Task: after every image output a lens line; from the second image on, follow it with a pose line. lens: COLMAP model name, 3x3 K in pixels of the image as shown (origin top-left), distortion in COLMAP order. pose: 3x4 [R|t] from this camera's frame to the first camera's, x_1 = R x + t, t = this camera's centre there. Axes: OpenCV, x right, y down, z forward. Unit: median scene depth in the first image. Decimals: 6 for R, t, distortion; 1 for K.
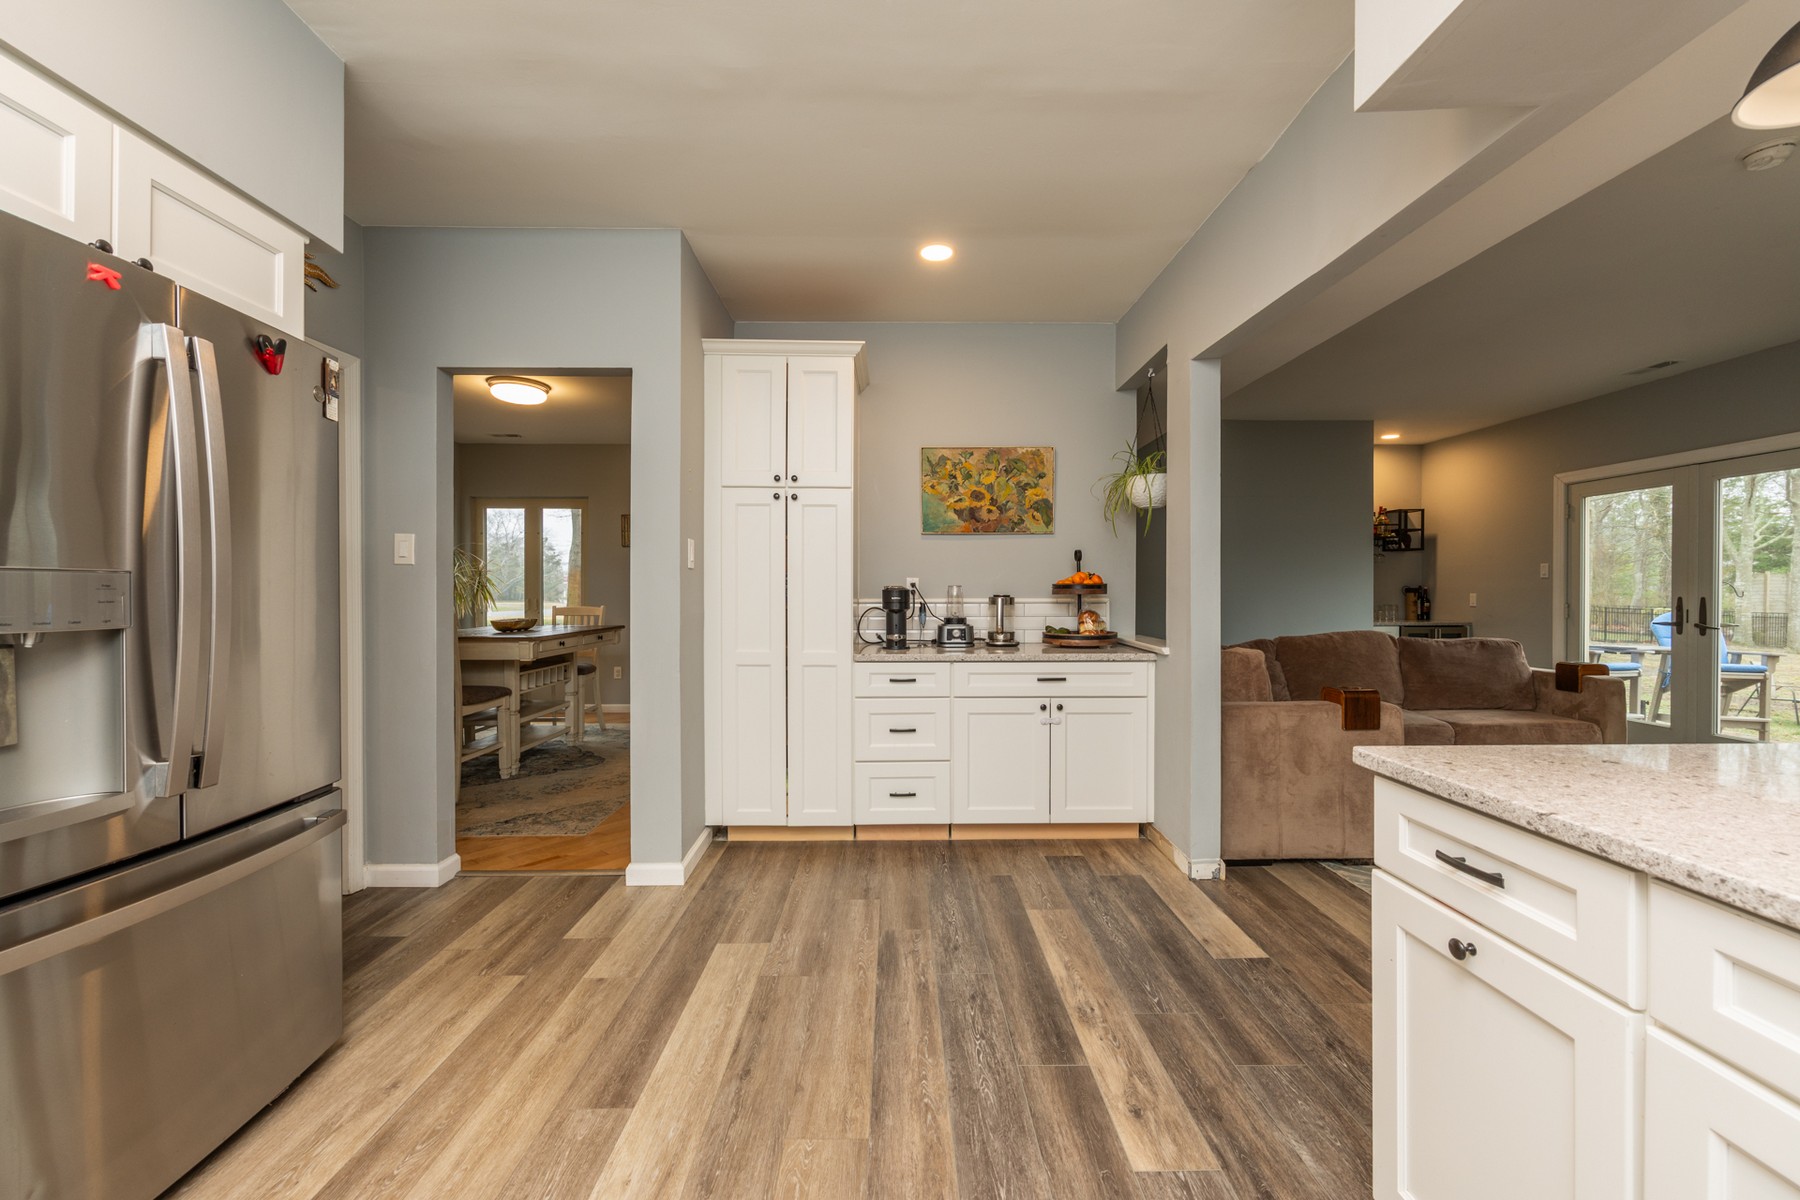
lens RADIAL K [[729.4, 0, 900.2], [0, 729.4, 592.7], [0, 0, 1]] dist [-0.002517, 0.000187]
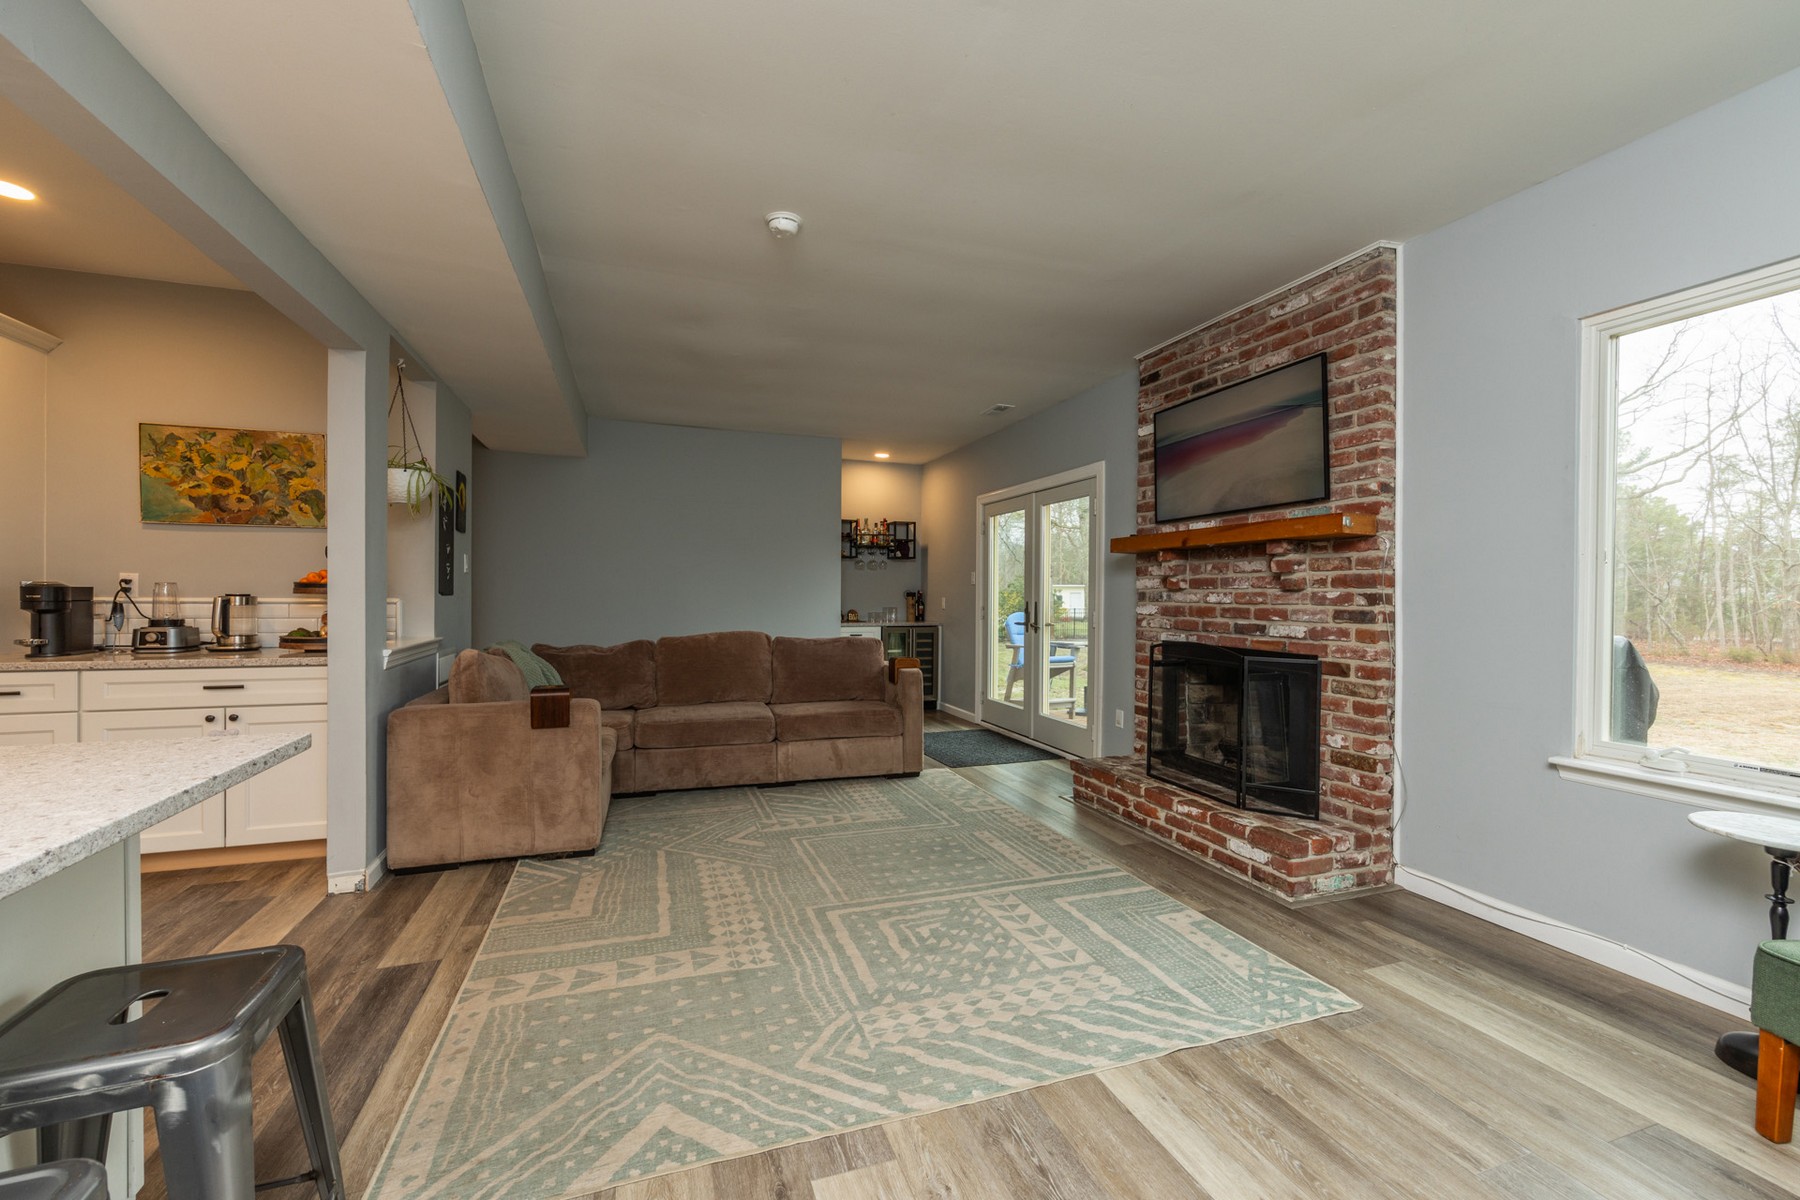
lens RADIAL K [[729.4, 0, 900.2], [0, 729.4, 592.7], [0, 0, 1]] dist [-0.002517, 0.000187]
pose [[0.949079, 0.008578, 0.314921, 0.613132], [-0.007220, 0.999959, -0.005479, 0.000498], [-0.314955, 0.002927, 0.949102, -0.101794]]
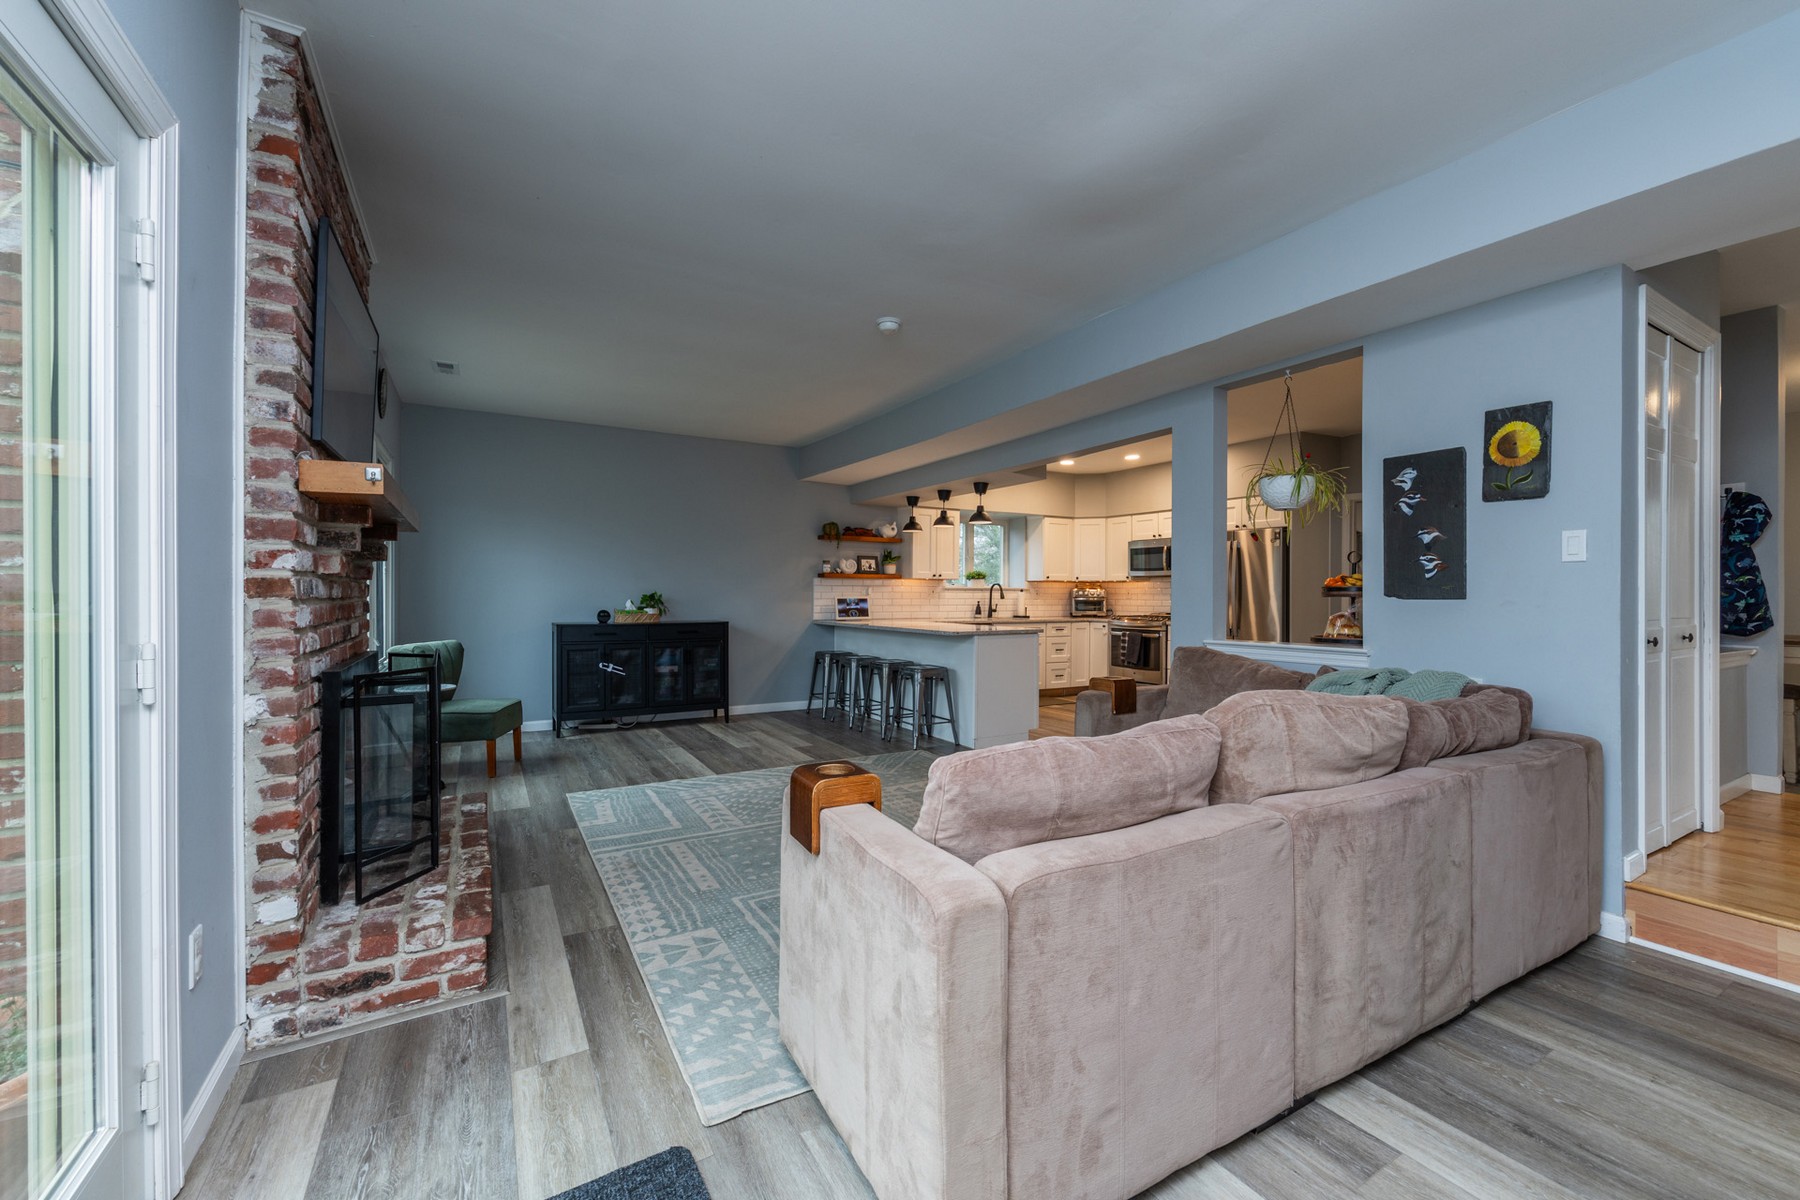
lens RADIAL K [[721.2, 0, 879.9], [0, 721.2, 595.4], [0, 0, 1]] dist [-0.000156, 0.000030]
pose [[-0.885848, -0.000111, -0.463976, 1.193603], [-0.001592, 0.999995, 0.002800, -0.003522], [0.463974, 0.003219, -0.885843, 1.481899]]
